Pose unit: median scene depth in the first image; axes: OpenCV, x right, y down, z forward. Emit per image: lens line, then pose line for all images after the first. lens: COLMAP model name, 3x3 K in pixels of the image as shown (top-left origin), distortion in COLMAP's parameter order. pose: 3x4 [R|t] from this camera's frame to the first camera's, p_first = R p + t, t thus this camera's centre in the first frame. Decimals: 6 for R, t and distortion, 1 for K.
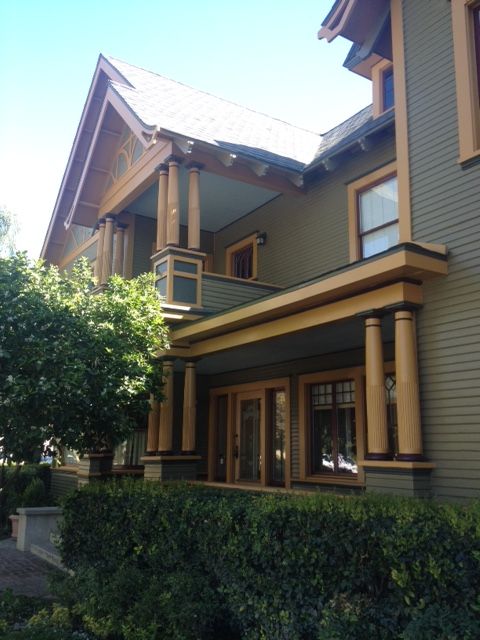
lens RADIAL K [[598.8, 0, 240.0], [0, 598.8, 320.0], [0, 0, 1]] dist [0.129038, -0.309357]
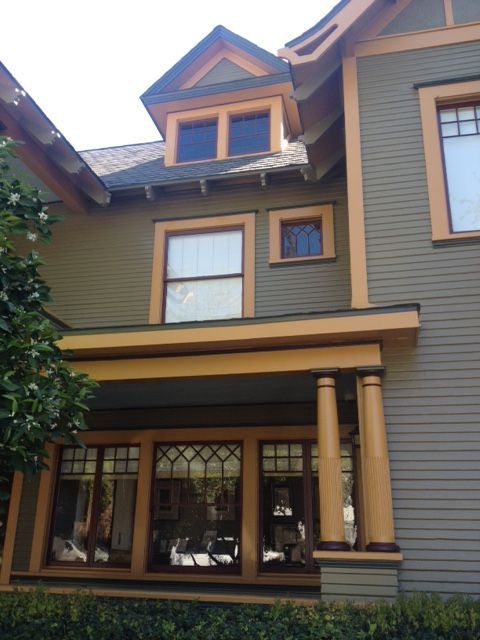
lens RADIAL K [[598.8, 0, 240.0], [0, 598.8, 320.0], [0, 0, 1]] dist [0.129038, -0.309357]
pose [[0.727159, 0.234582, 0.645144, -0.404627], [-0.156195, 0.971689, -0.177266, 0.080323], [-0.668463, 0.028132, 0.743213, 0.398378]]
